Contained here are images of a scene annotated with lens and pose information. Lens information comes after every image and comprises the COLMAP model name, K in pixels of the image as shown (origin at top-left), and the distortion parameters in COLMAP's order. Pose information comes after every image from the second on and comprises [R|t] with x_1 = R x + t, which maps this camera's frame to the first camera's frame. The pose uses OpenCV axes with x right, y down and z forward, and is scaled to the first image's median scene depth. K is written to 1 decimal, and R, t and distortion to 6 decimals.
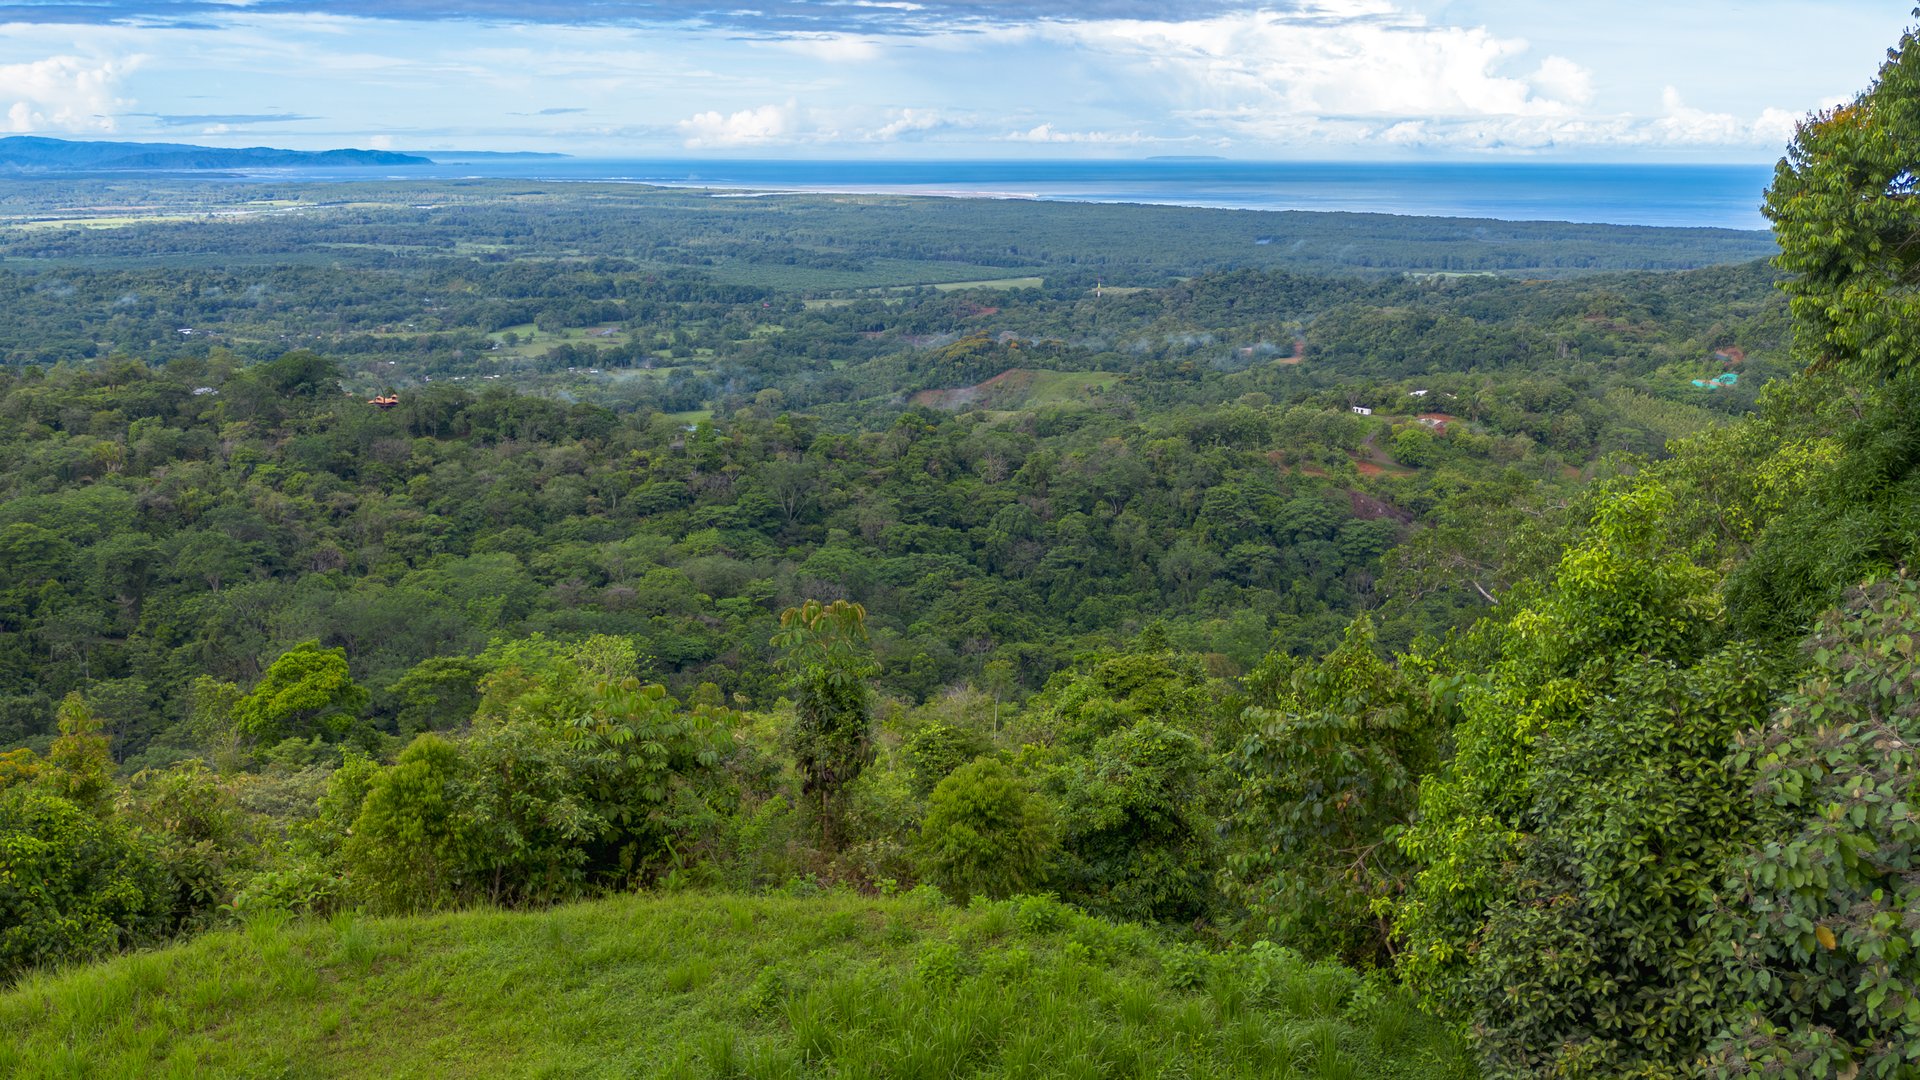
lens RADIAL K [[1543.1, 0, 965.7], [0, 1543.1, 523.5], [0, 0, 1]] dist [0.029750, -0.087911]
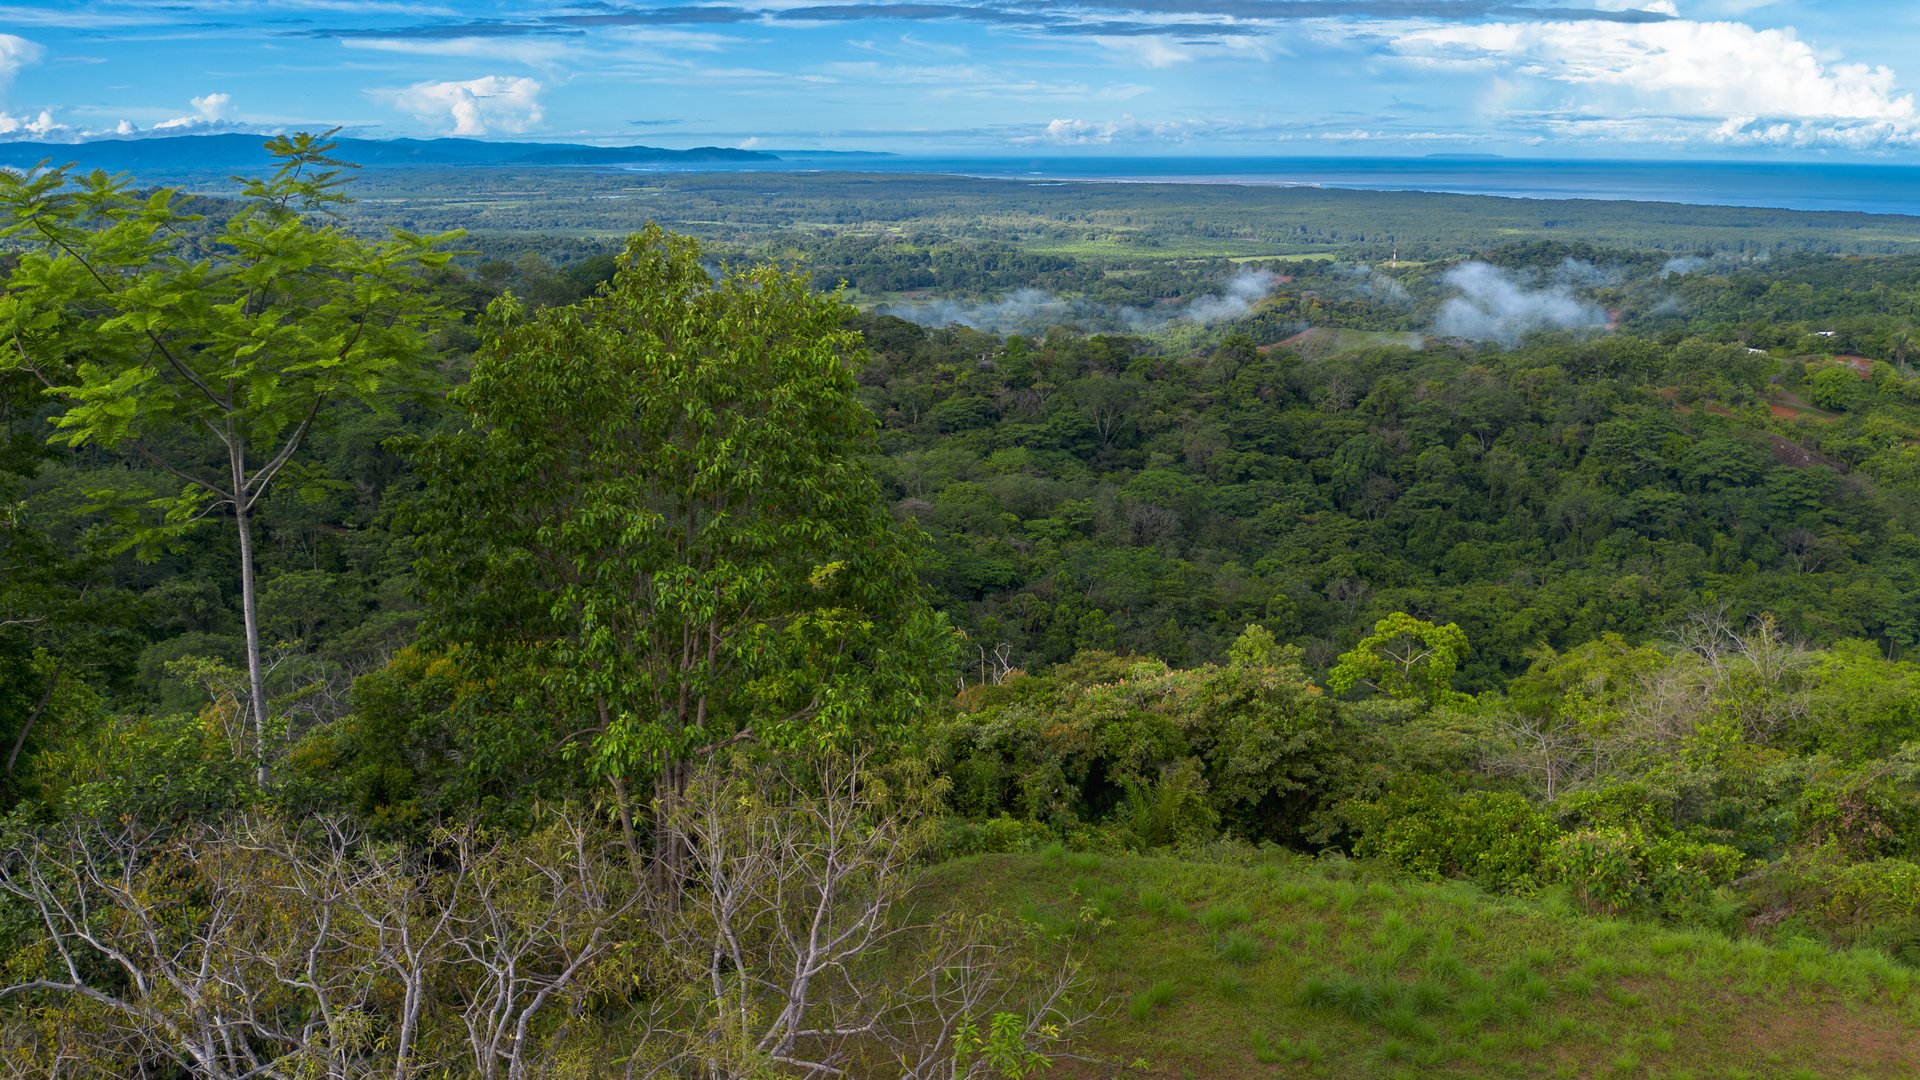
lens RADIAL K [[1390.8, 0, 1005.8], [0, 1390.8, 471.1], [0, 0, 1]] dist [-0.001182, -0.050219]
pose [[0.985845, 0.036064, -0.163737, -0.033609], [-0.038373, 0.999203, -0.010964, 0.021592], [0.163211, 0.017092, 0.986443, 0.171715]]
